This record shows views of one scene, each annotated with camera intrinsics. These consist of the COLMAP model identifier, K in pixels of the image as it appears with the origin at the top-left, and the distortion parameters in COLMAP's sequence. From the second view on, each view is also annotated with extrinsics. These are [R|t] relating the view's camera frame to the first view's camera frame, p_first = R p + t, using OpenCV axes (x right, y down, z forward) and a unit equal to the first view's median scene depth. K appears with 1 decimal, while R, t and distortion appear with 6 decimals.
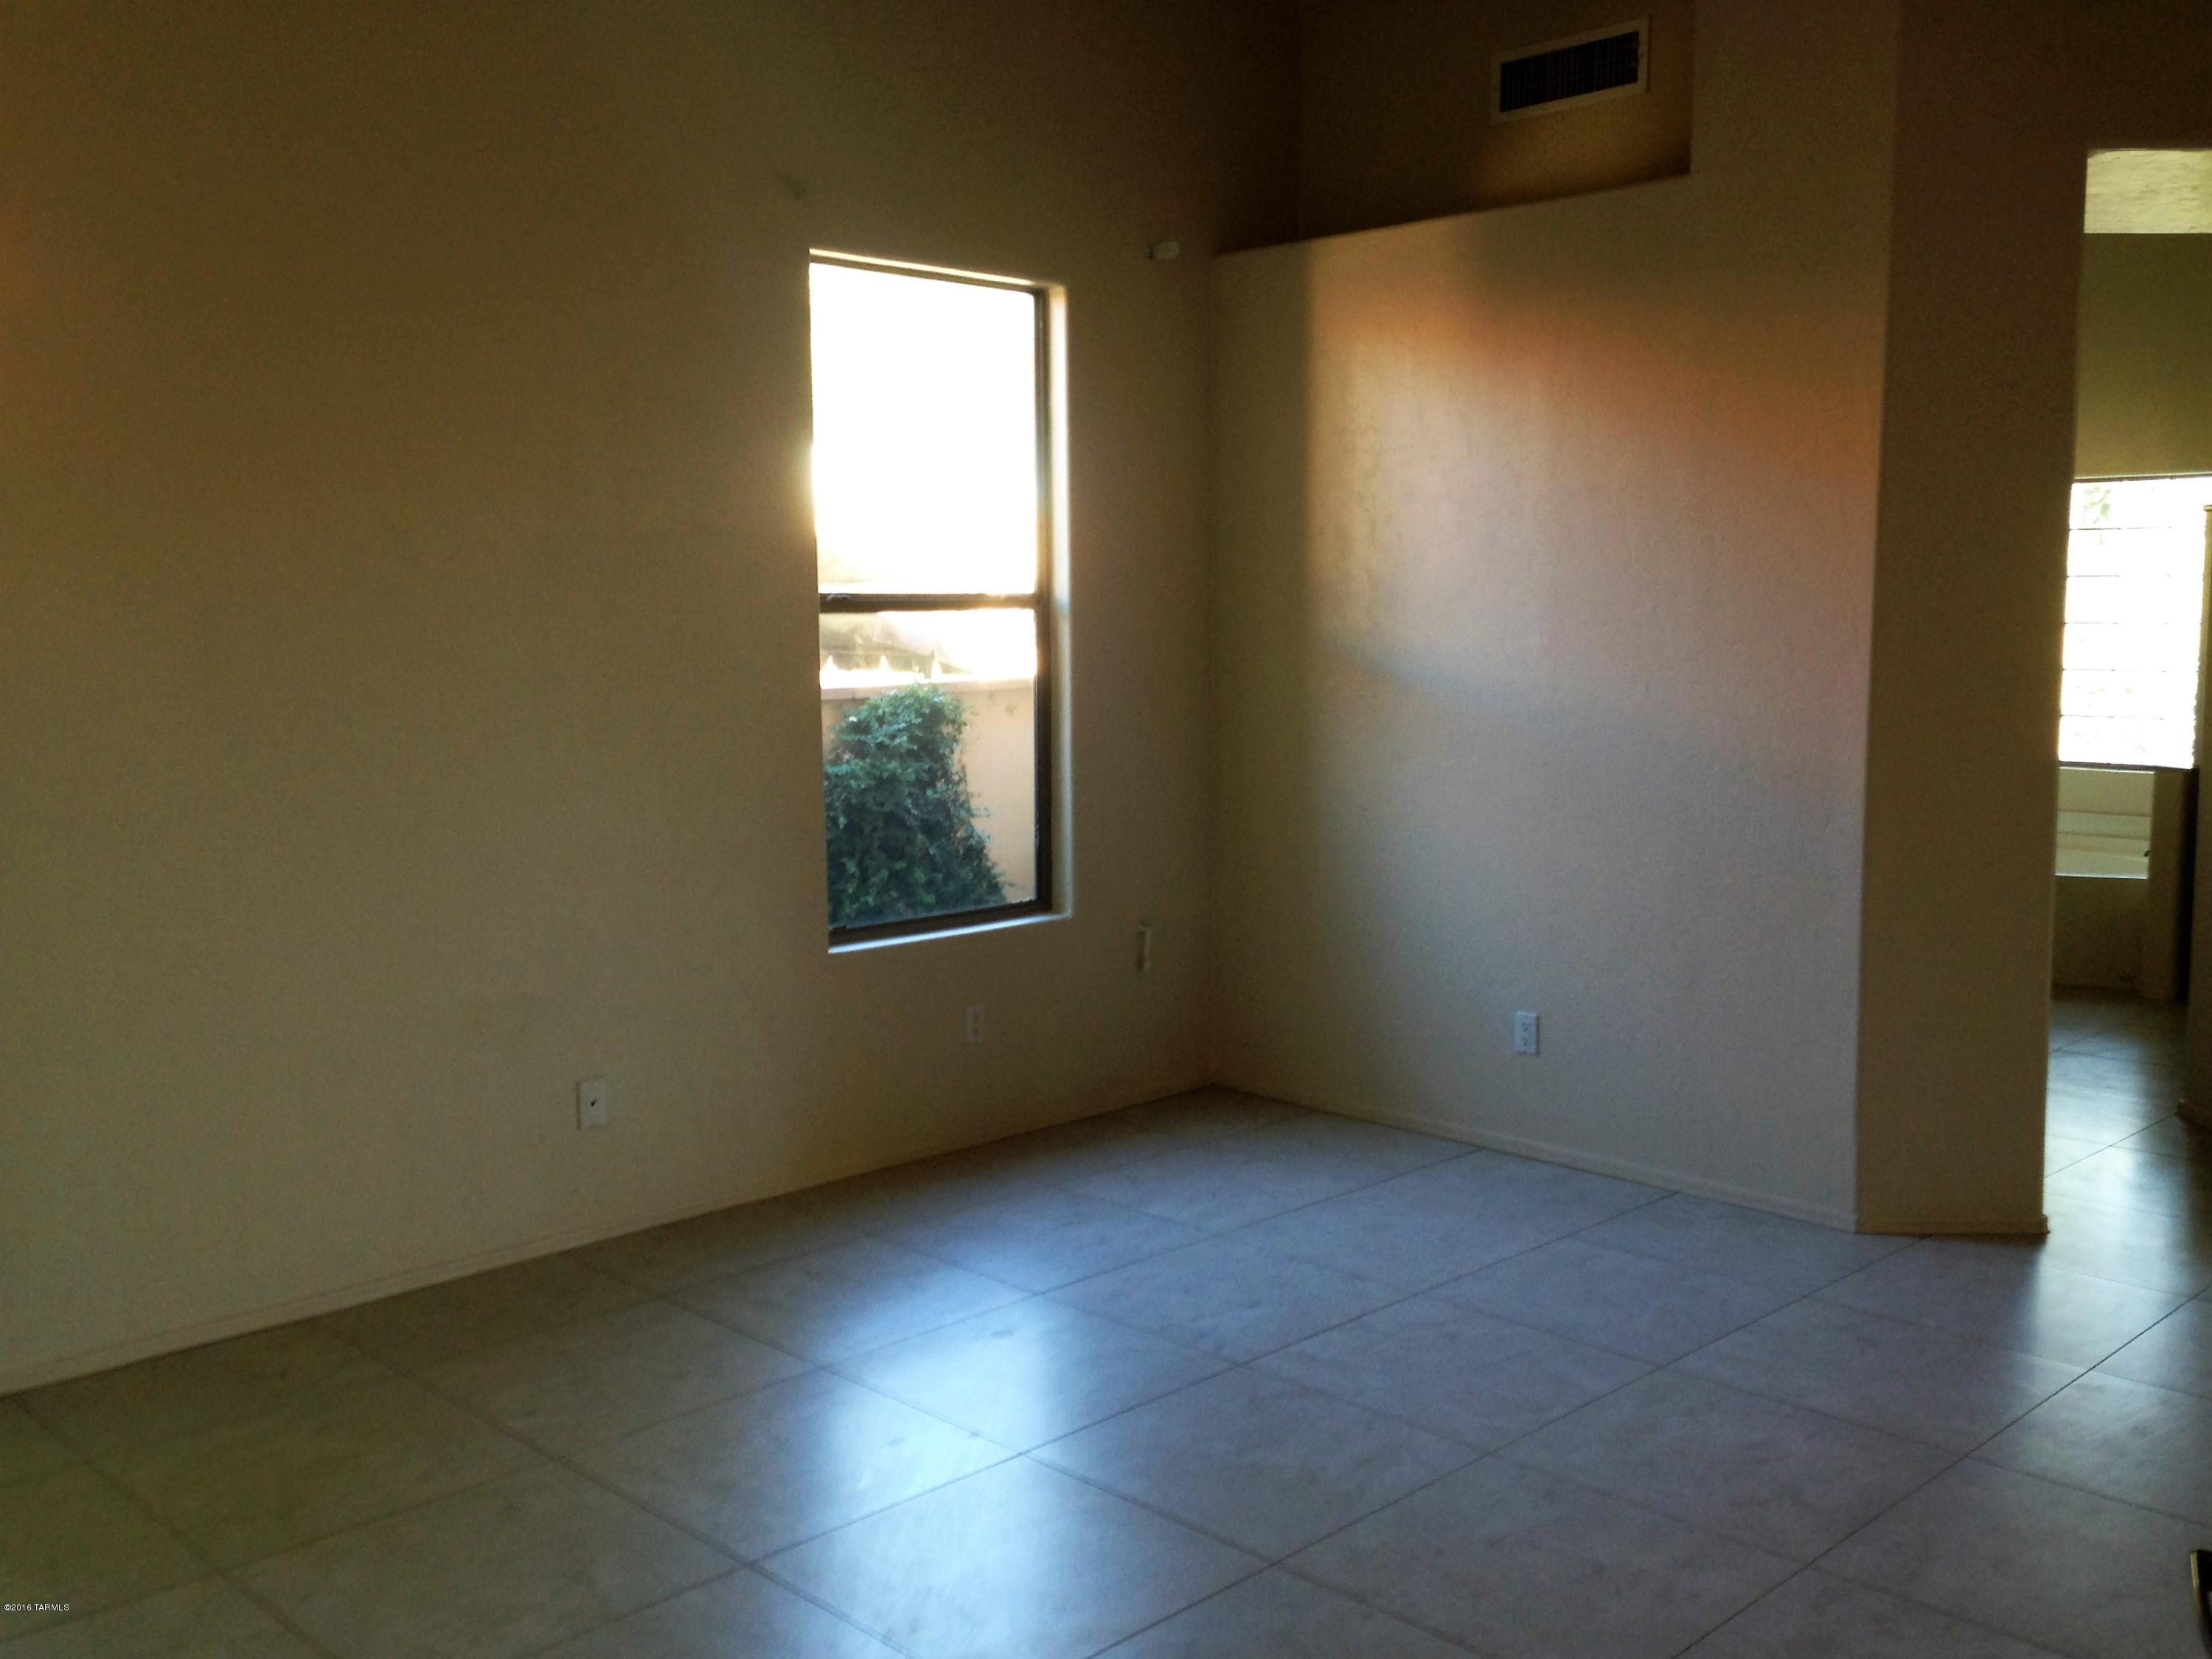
lens RADIAL K [[2066.1, 0, 1106.0], [0, 2066.1, 829.5], [0, 0, 1]] dist [0.088620, -0.015649]
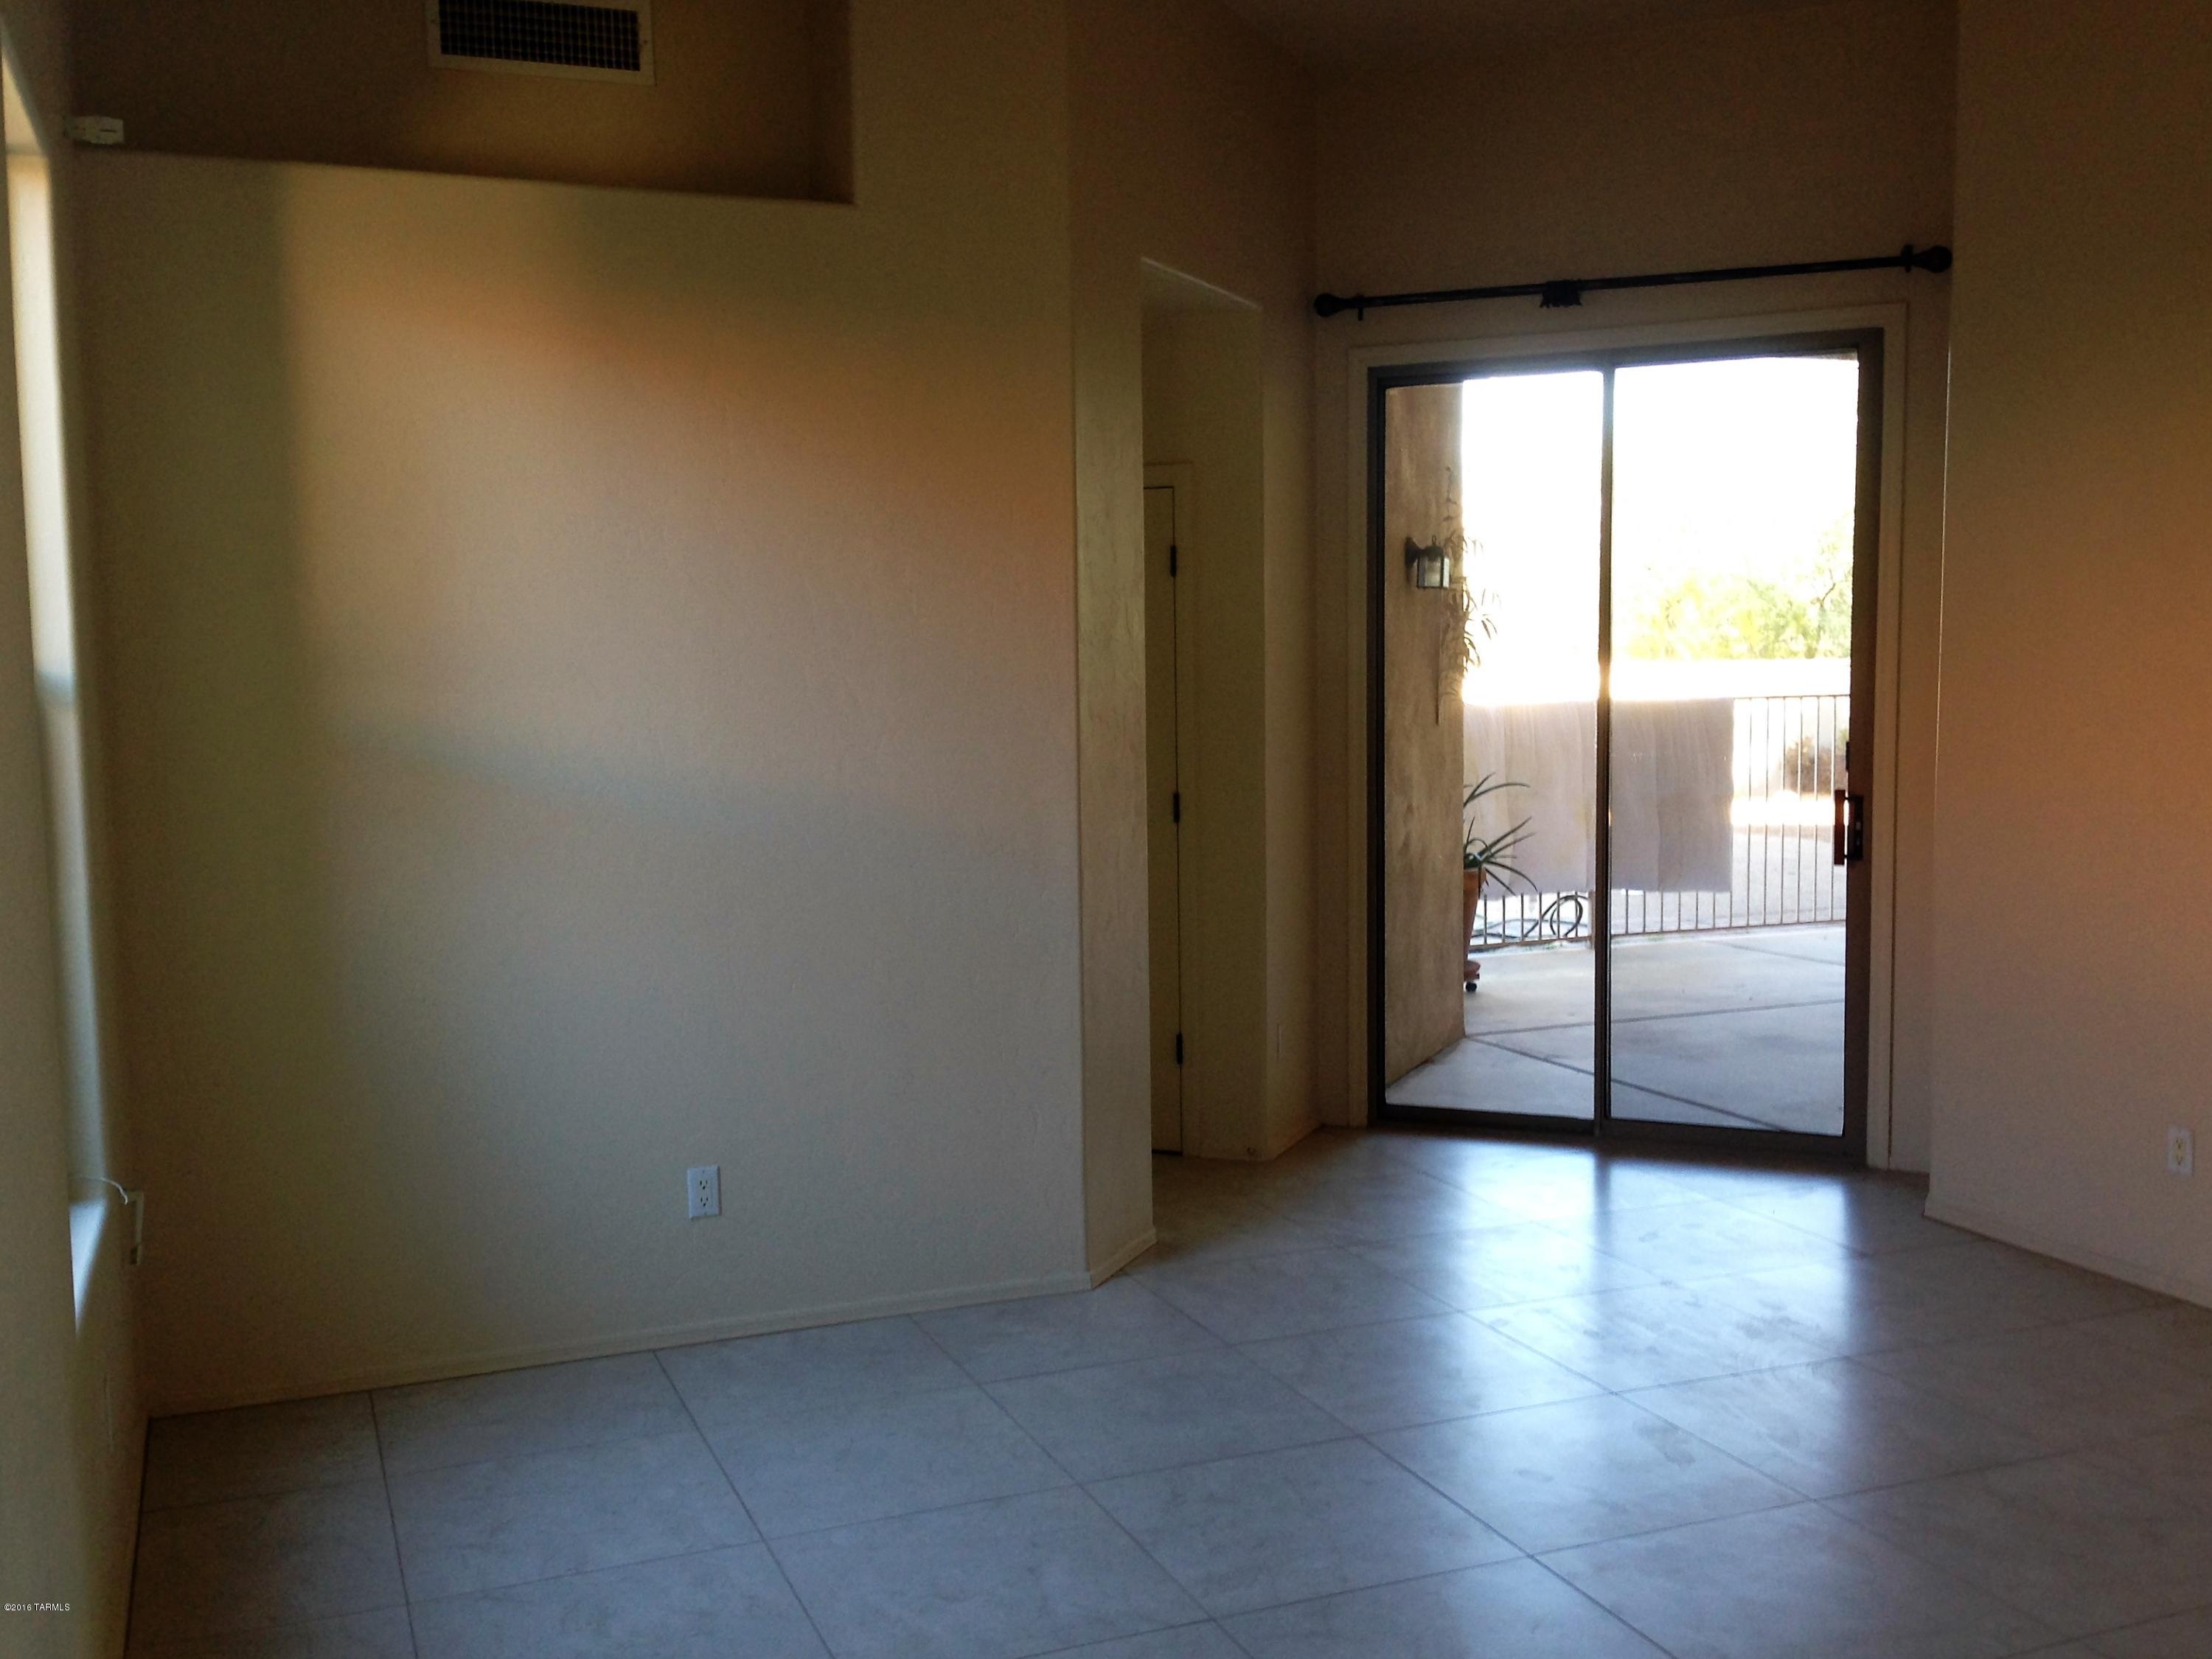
lens RADIAL K [[2137.5, 0, 1106.0], [0, 2137.5, 829.5], [0, 0, 1]] dist [0.038777, -0.007808]
pose [[0.378645, -0.080549, 0.922030, -0.512489], [0.113226, 0.992754, 0.040229, -0.061316], [-0.918590, 0.089165, 0.385022, 0.514348]]
